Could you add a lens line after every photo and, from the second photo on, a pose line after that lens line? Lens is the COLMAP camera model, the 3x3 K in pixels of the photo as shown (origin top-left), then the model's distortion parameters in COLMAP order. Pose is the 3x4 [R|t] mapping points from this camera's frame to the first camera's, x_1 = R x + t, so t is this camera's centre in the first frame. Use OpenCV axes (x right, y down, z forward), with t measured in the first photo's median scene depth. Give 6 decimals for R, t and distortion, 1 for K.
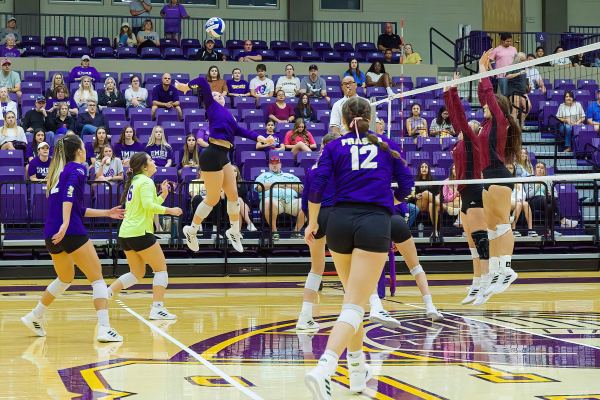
lens RADIAL K [[1355.8, 0, 258.6], [0, 1355.8, 200.3], [0, 0, 1]] dist [0.017584, -0.049627]
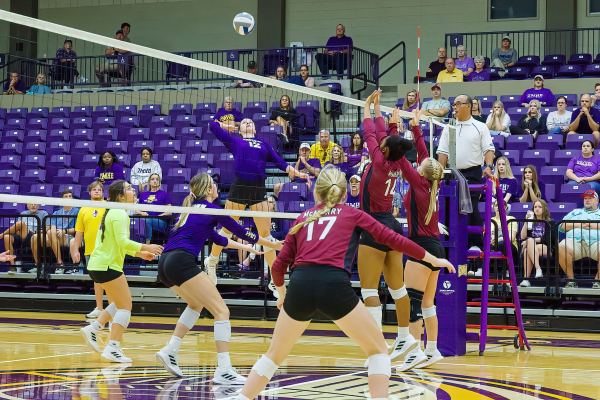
lens RADIAL K [[1597.9, 0, 300.0], [0, 1597.9, 200.0], [0, 0, 1]] dist [-0.036840, -0.610935]
pose [[0.817933, 0.000826, -0.575313, 0.465357], [-0.016392, 0.999626, -0.021871, -0.001727], [0.575080, 0.027320, 0.817641, 0.093438]]
